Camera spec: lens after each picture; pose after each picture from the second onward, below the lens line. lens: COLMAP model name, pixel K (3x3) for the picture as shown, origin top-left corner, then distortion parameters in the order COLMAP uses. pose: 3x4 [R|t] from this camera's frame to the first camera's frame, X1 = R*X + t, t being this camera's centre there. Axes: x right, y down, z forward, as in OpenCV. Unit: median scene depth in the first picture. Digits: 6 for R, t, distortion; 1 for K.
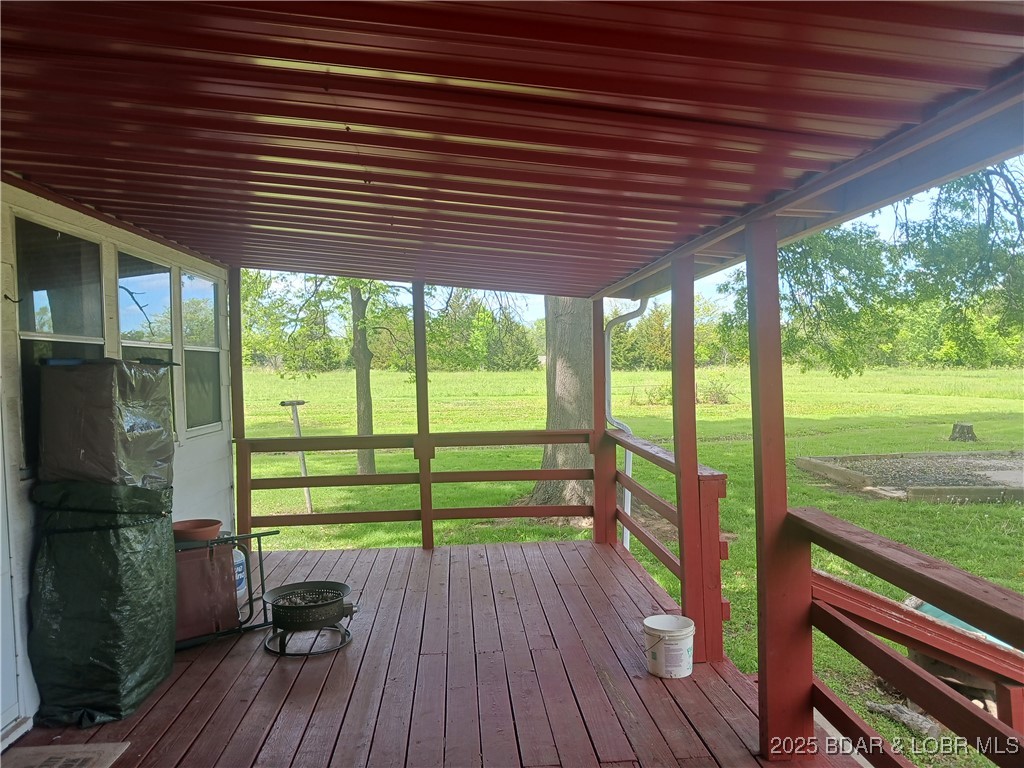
lens RADIAL K [[809.7, 0, 508.0], [0, 809.7, 382.6], [0, 0, 1]] dist [0.058943, -0.072113]
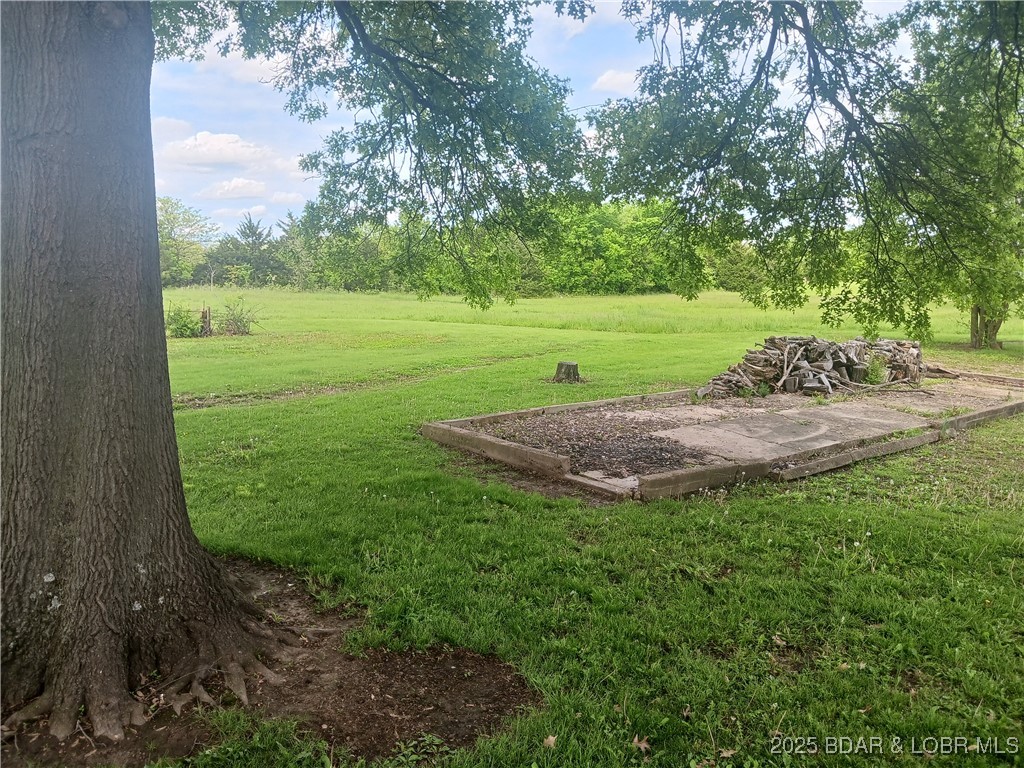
lens RADIAL K [[809.7, 0, 514.0], [0, 809.7, 383.5], [0, 0, 1]] dist [0.058943, -0.072113]
pose [[0.804508, -0.047084, 0.592072, 0.015706], [-0.010895, 0.995515, 0.093972, -0.009155], [-0.593842, -0.082052, 0.800387, 0.508892]]
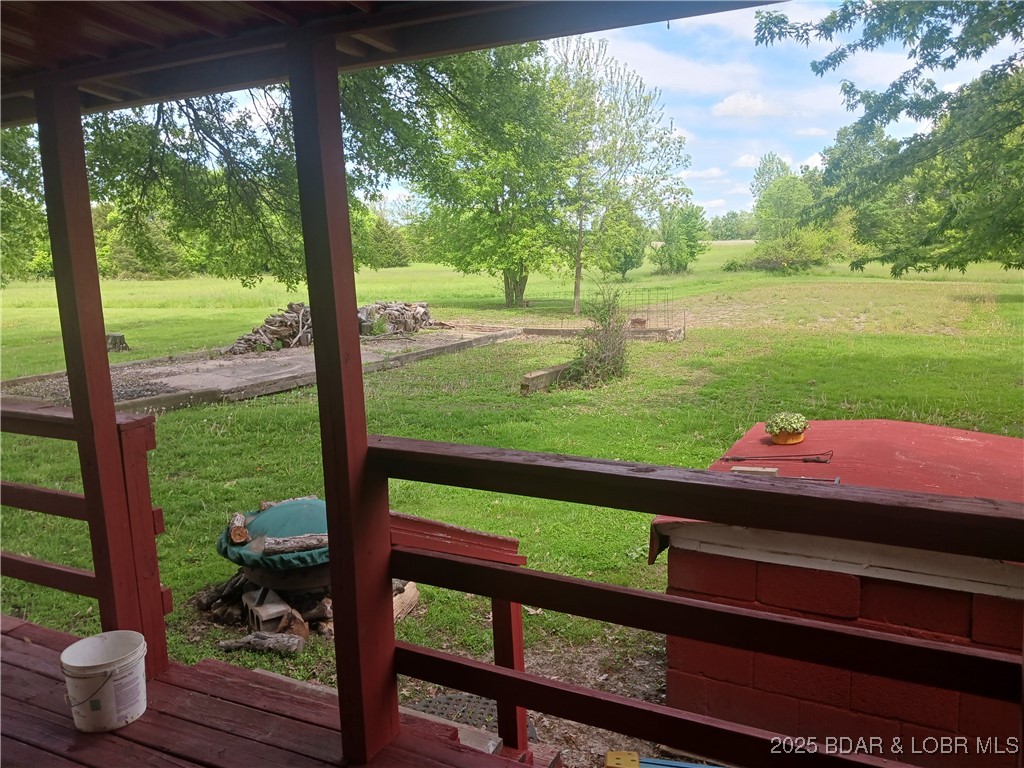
lens RADIAL K [[809.7, 0, 528.6], [0, 809.7, 389.8], [0, 0, 1]] dist [0.058943, -0.072113]
pose [[0.502820, -0.130840, 0.854431, -0.052999], [0.031105, 0.990576, 0.133383, 0.001951], [-0.863831, -0.040491, 0.502152, 0.114155]]
